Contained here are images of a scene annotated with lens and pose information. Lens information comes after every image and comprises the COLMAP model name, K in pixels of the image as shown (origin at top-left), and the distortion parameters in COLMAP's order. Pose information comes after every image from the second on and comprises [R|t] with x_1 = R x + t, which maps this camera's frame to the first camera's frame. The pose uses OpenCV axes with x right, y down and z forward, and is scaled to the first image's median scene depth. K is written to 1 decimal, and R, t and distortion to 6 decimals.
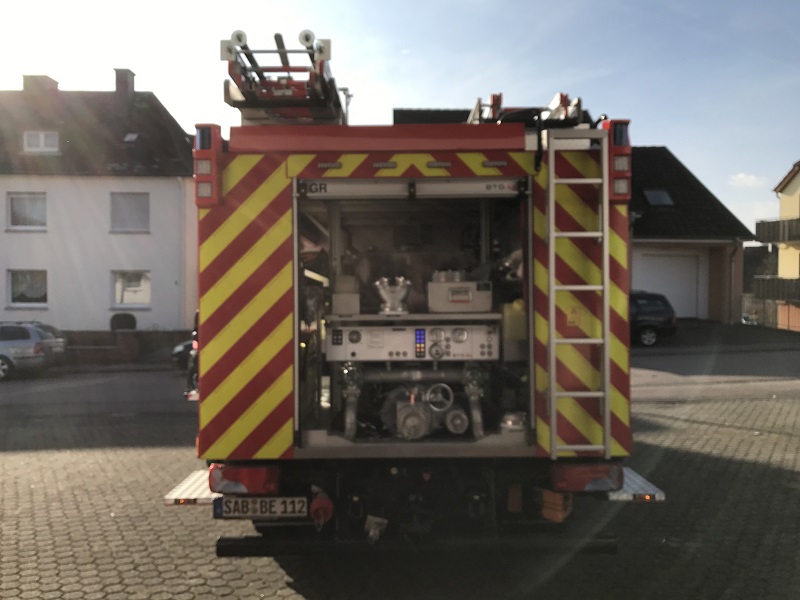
lens RADIAL K [[650.4, 0, 403.7], [0, 650.4, 296.6], [0, 0, 1]] dist [-0.013585, -0.060730]
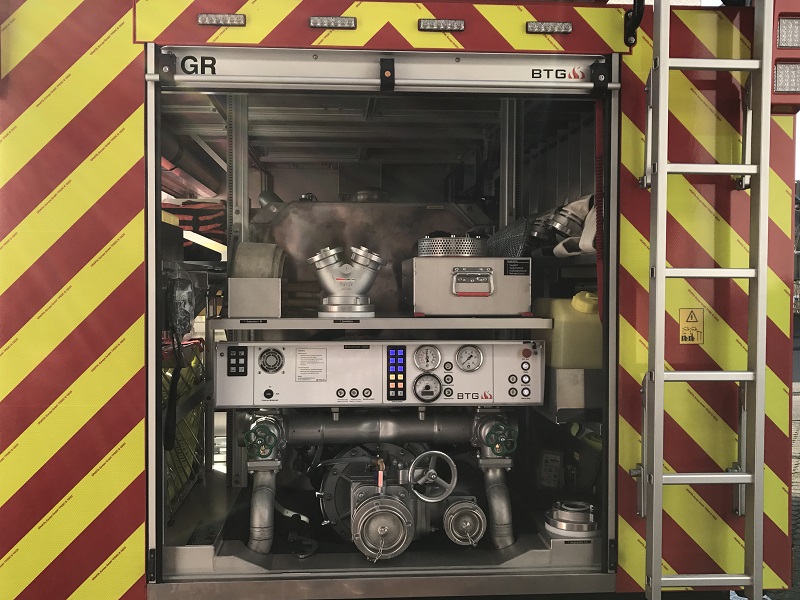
lens RADIAL K [[844.7, 0, 397.5], [0, 844.7, 300.6], [0, 0, 1]] dist [0.026968, 0.000000]
pose [[0.997974, 0.011066, 0.062654, -0.017892], [-0.013352, 0.999256, 0.036194, -0.012365], [-0.062207, -0.036957, 0.997379, 0.329358]]
